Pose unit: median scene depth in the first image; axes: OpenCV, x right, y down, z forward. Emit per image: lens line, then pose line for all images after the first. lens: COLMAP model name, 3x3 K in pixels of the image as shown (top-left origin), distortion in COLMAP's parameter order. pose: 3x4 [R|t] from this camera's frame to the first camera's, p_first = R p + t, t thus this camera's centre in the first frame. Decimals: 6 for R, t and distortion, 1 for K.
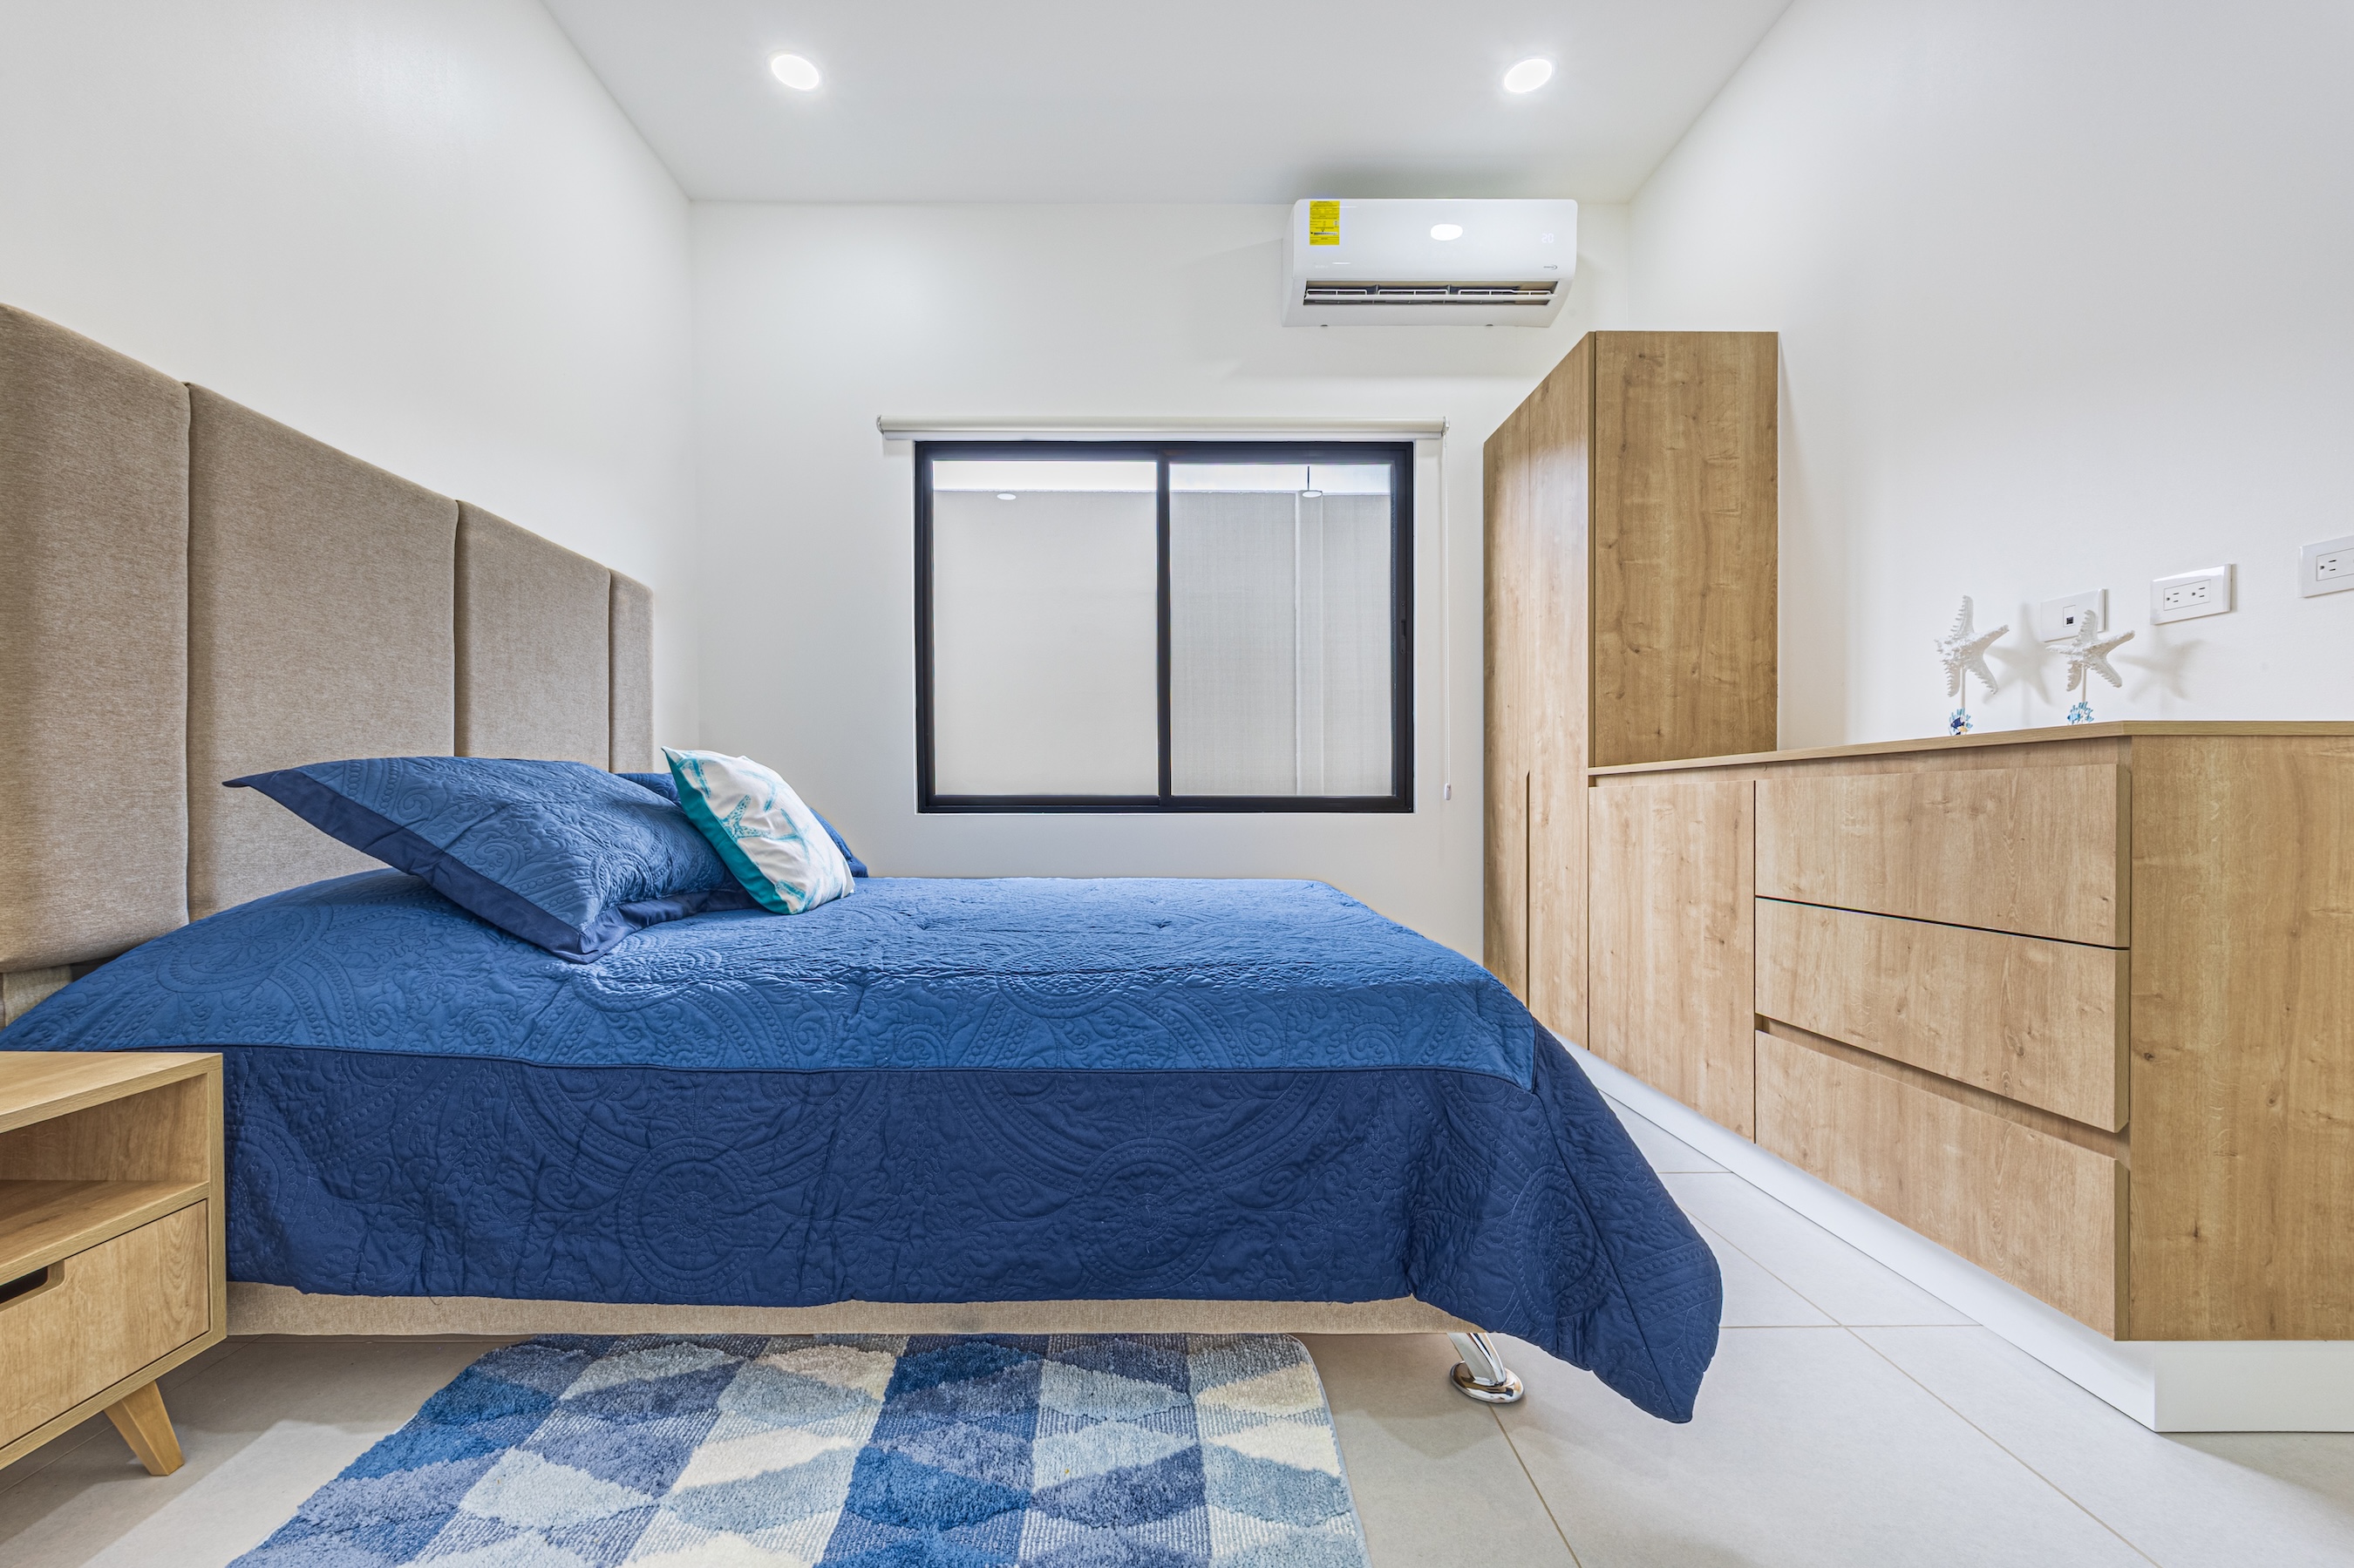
lens RADIAL K [[931.4, 0, 1152.6], [0, 931.4, 806.7], [0, 0, 1]] dist [-0.003095, 0.000233]
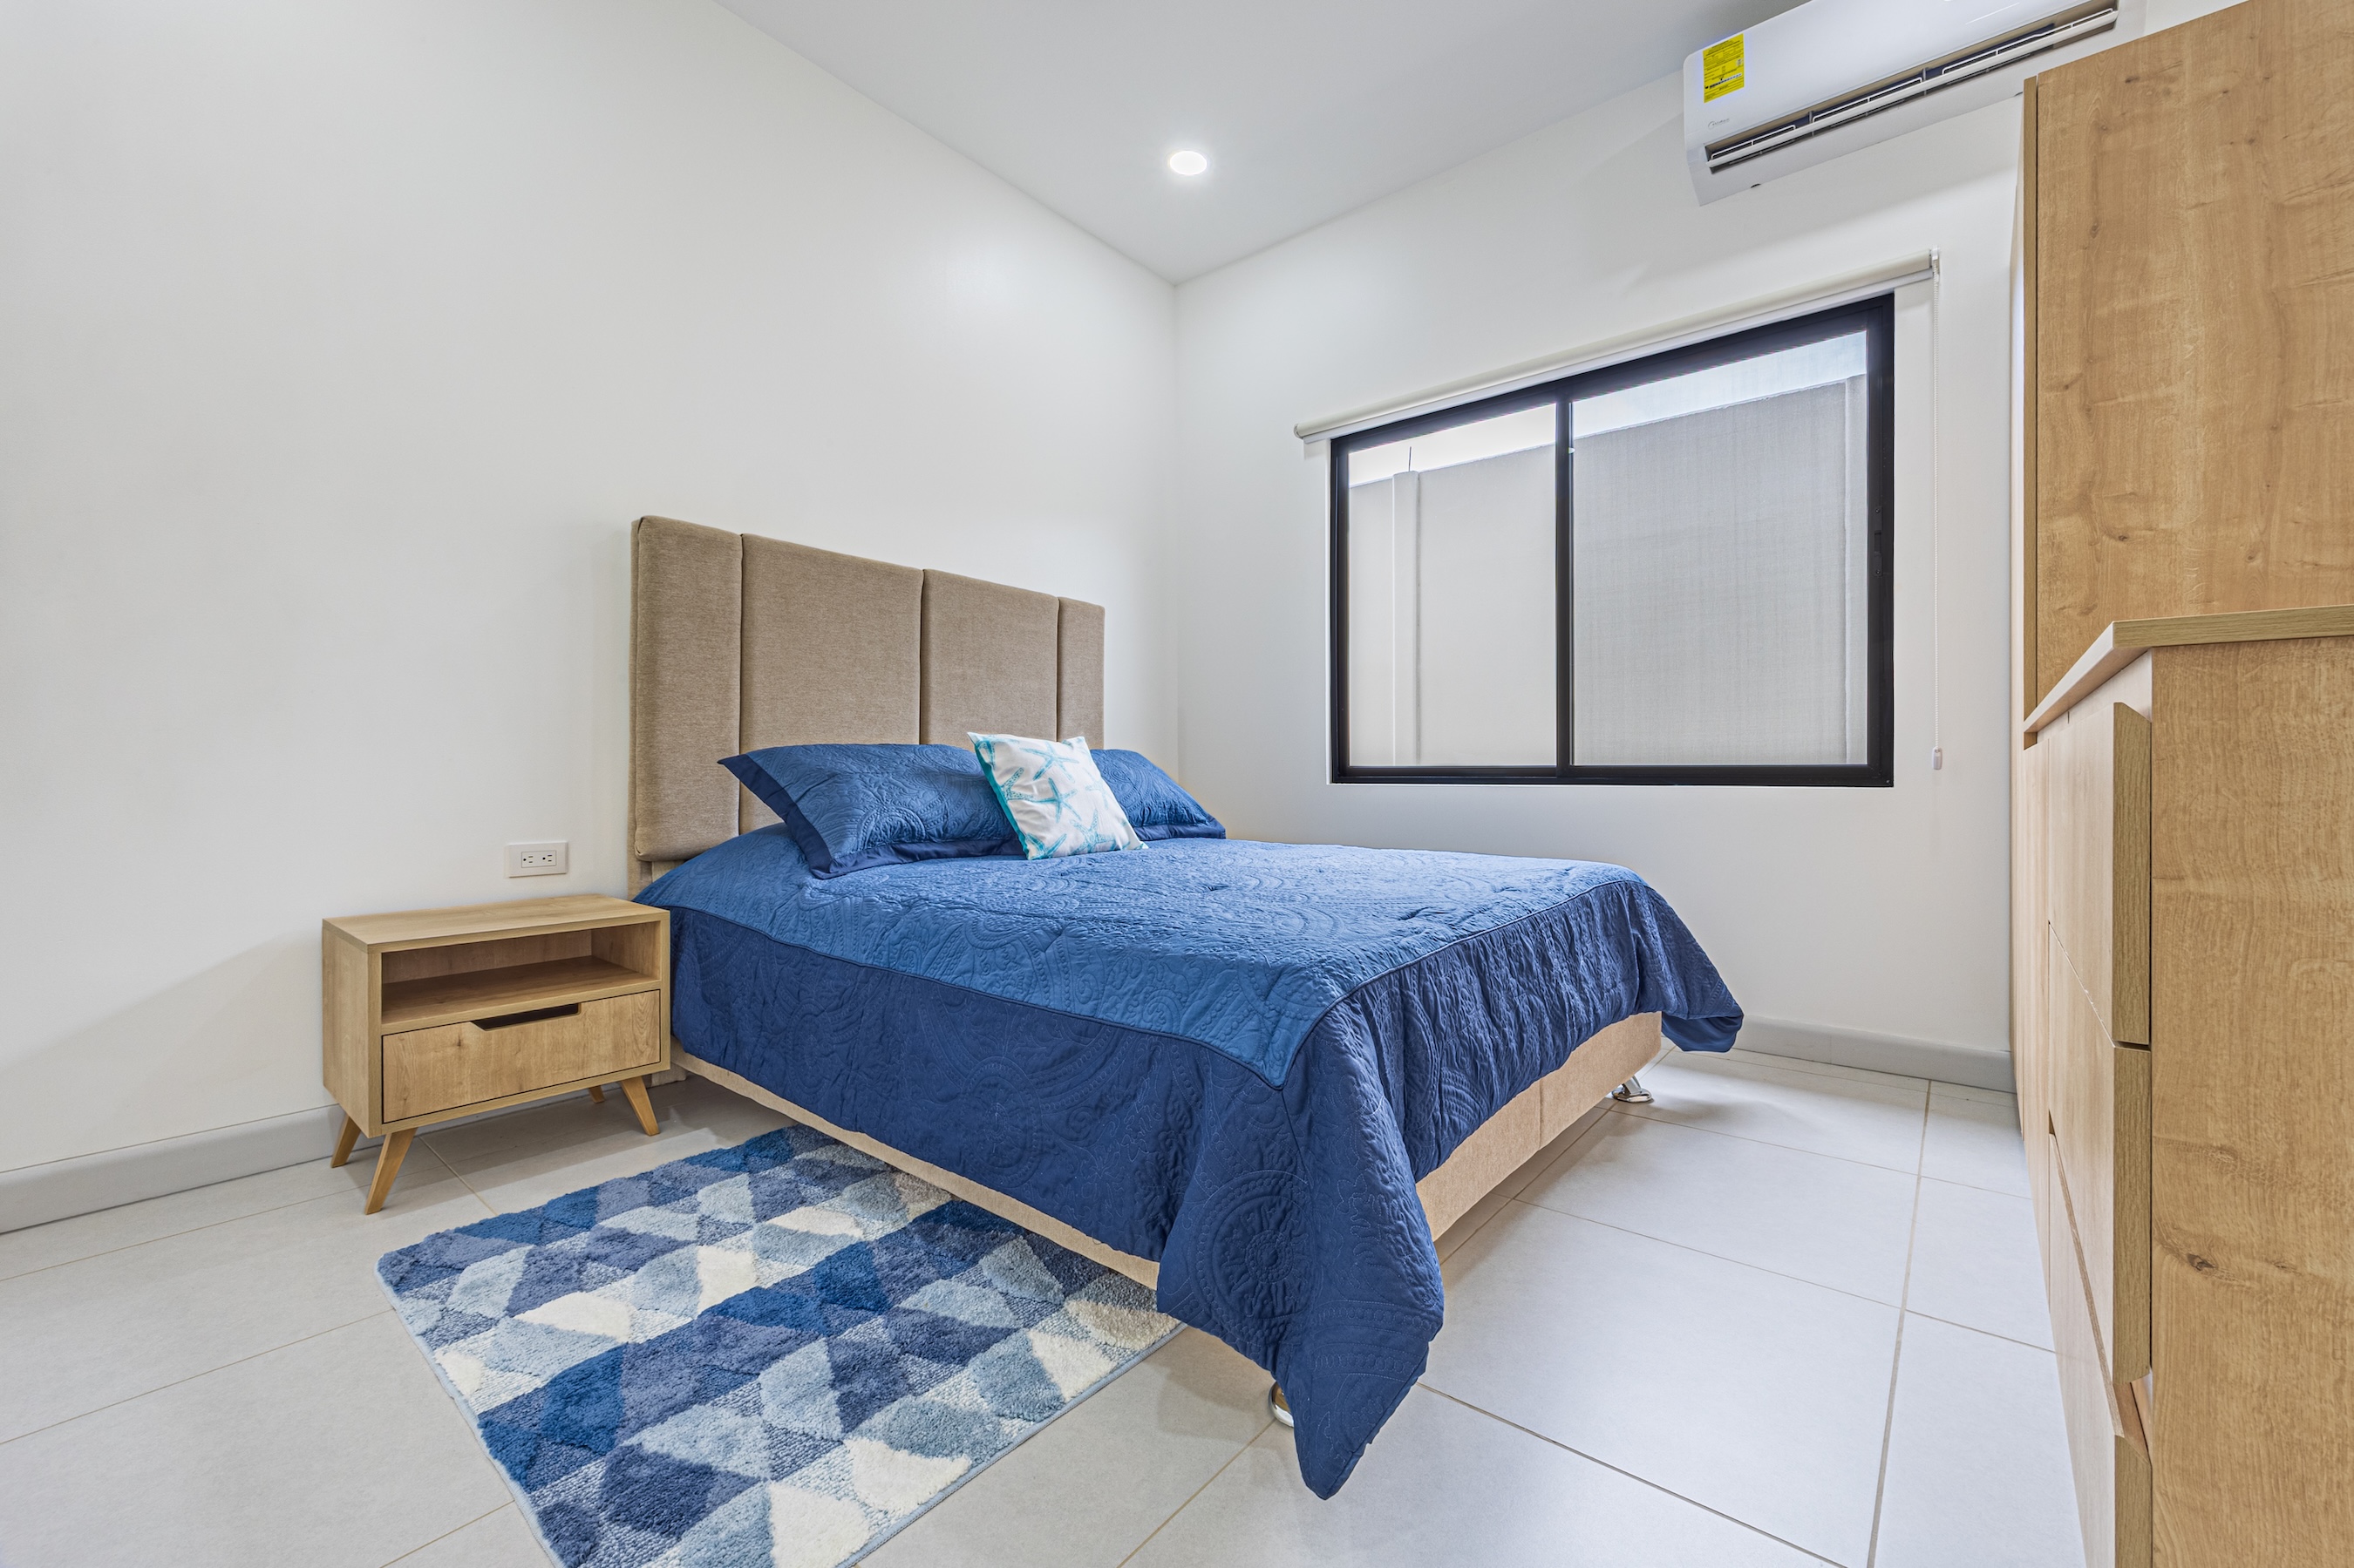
lens RADIAL K [[931.4, 0, 1238.3], [0, 931.4, 769.3], [0, 0, 1]] dist [-0.003095, 0.000233]
pose [[0.783148, -0.002381, -0.621831, 0.715245], [-0.003017, 0.999966, -0.007630, -0.000854], [0.621828, 0.007852, 0.783114, 0.189756]]
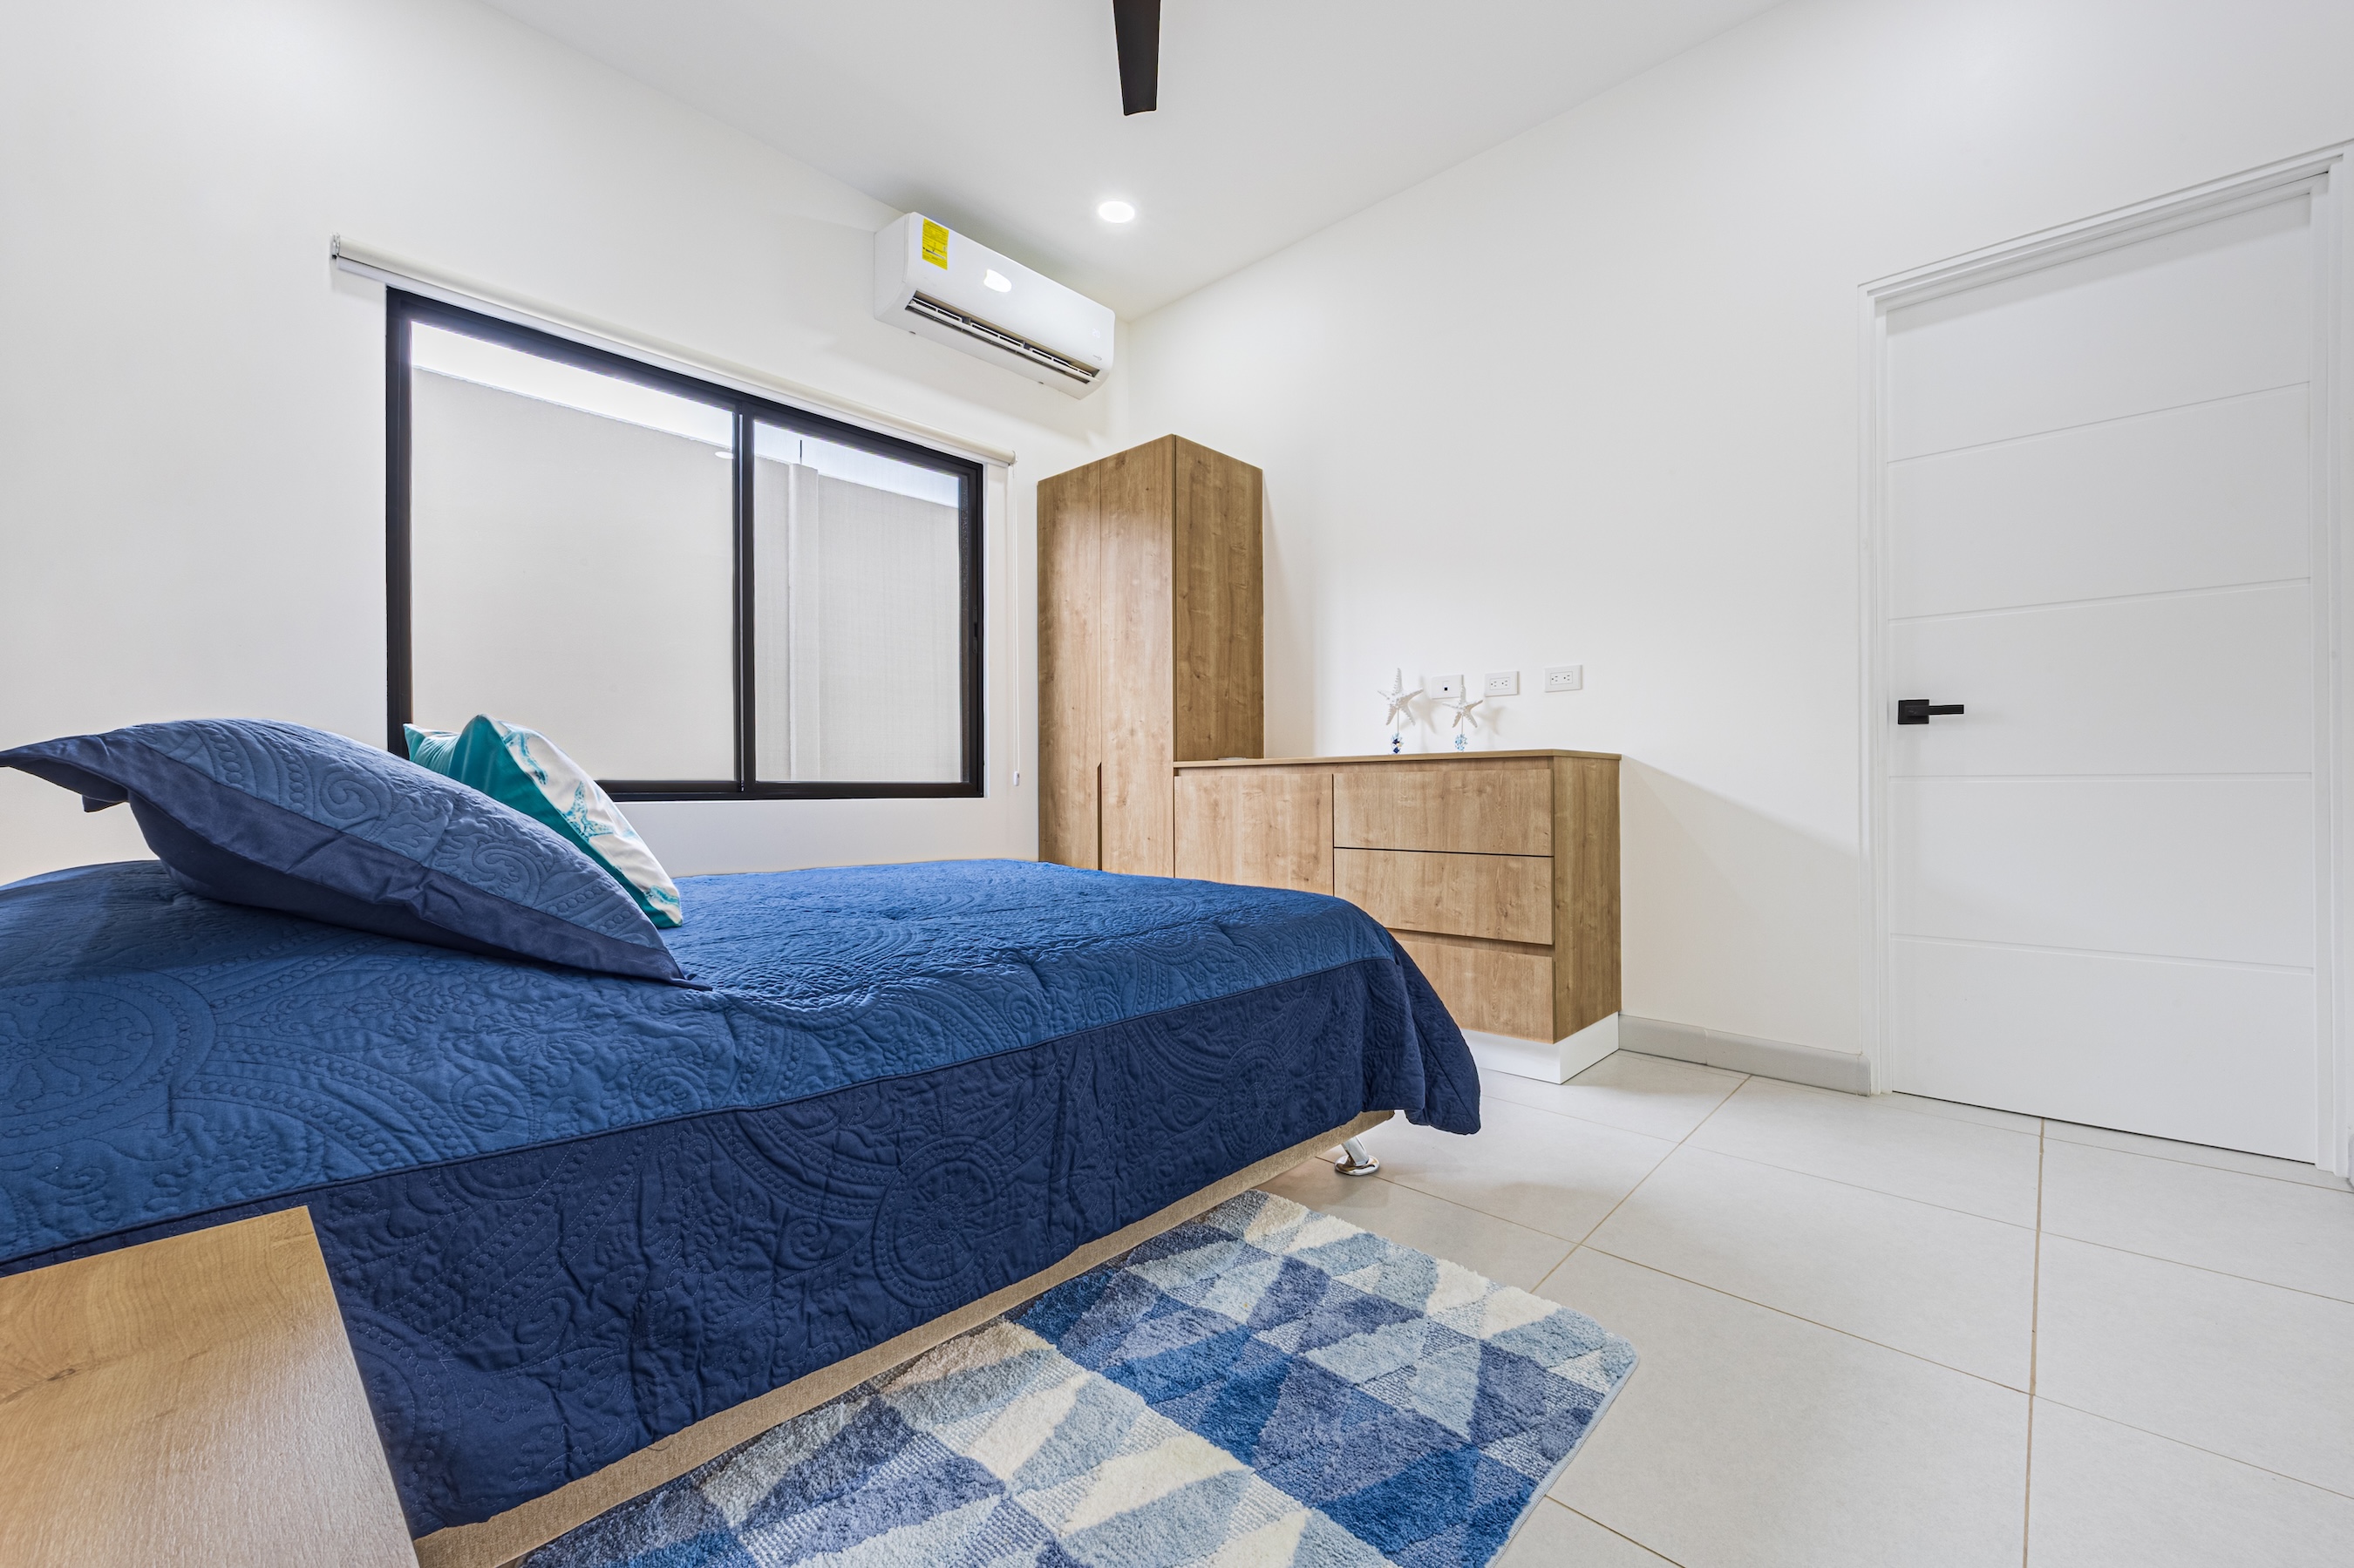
lens RADIAL K [[931.4, 0, 1221.9], [0, 931.4, 776.0], [0, 0, 1]] dist [-0.003095, 0.000233]
pose [[0.669449, 0.007348, 0.742822, -0.761970], [0.005512, 0.999874, -0.014859, -0.002515], [-0.742838, 0.014042, 0.669324, 0.103140]]
